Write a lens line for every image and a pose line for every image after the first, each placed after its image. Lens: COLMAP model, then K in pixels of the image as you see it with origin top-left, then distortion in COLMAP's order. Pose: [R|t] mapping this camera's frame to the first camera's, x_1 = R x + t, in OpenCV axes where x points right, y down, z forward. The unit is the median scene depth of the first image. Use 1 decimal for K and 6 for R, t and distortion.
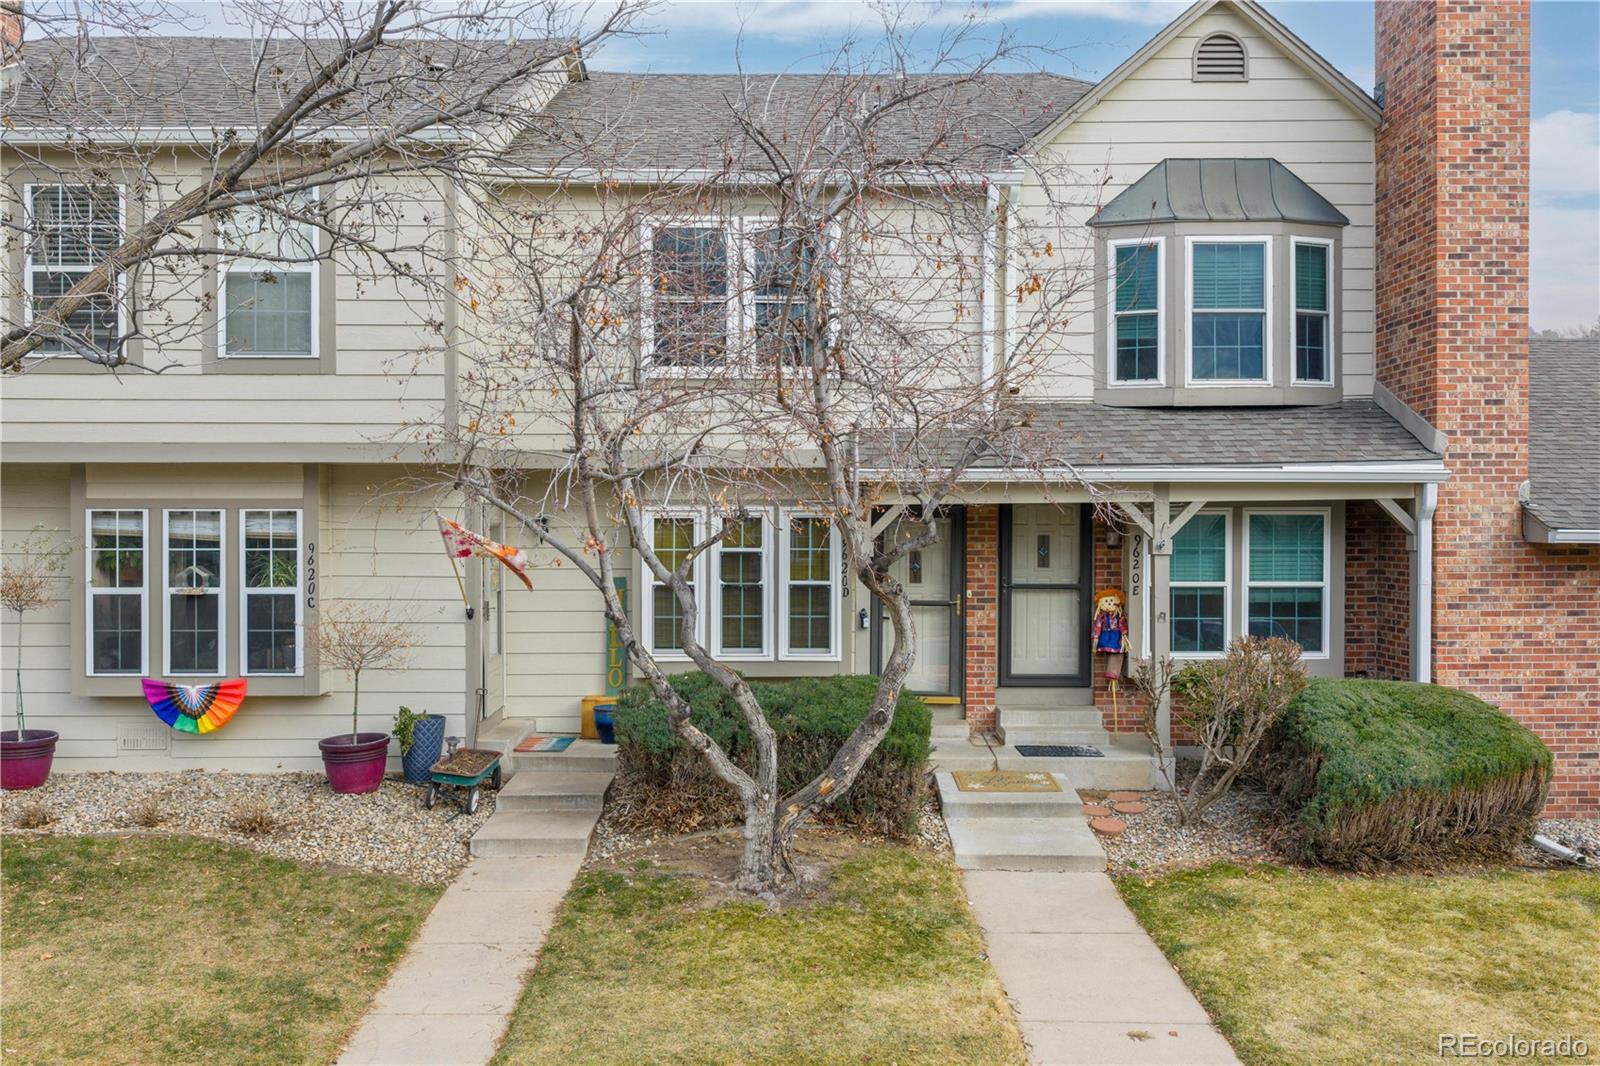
lens RADIAL K [[1245.9, 0, 800.0], [0, 1245.9, 533.0], [0, 0, 1]] dist [0.009759, 0.000968]
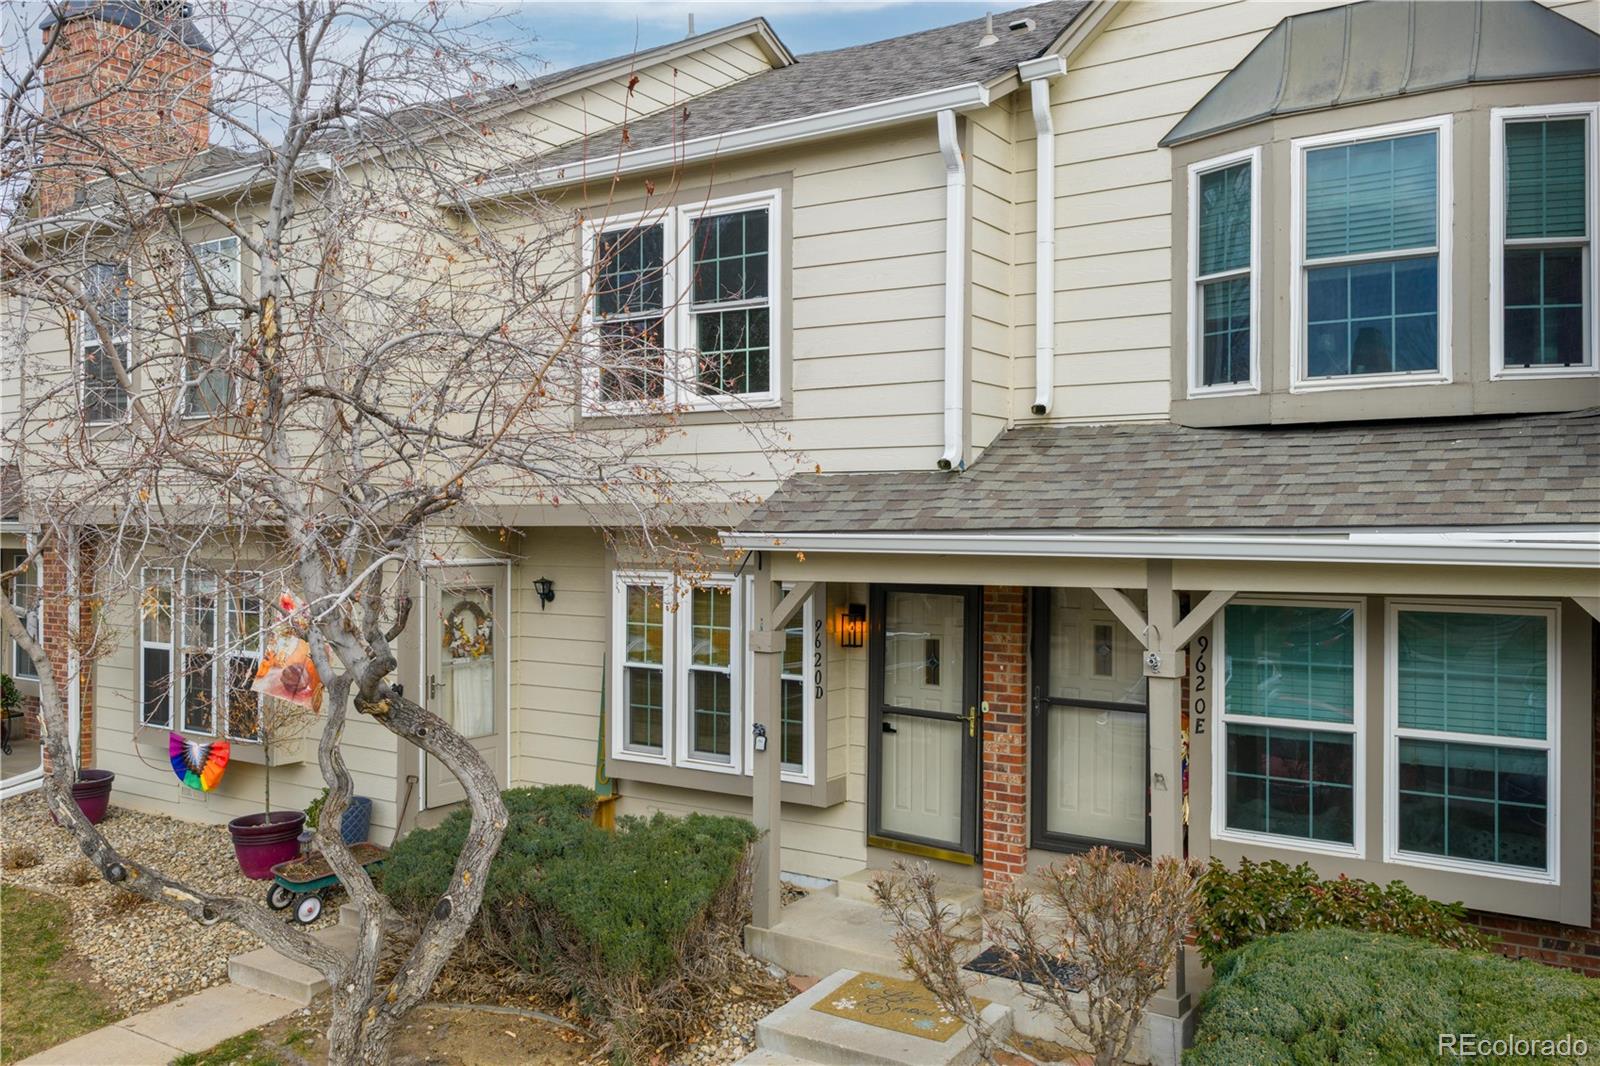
lens RADIAL K [[1283.1, 0, 800.0], [0, 1283.1, 533.0], [0, 0, 1]] dist [-0.003057, 0.003041]
pose [[0.841702, 0.006132, -0.539907, 0.442682], [-0.010709, 0.999928, -0.005339, -0.043604], [0.539836, 0.010276, 0.841708, 0.356836]]
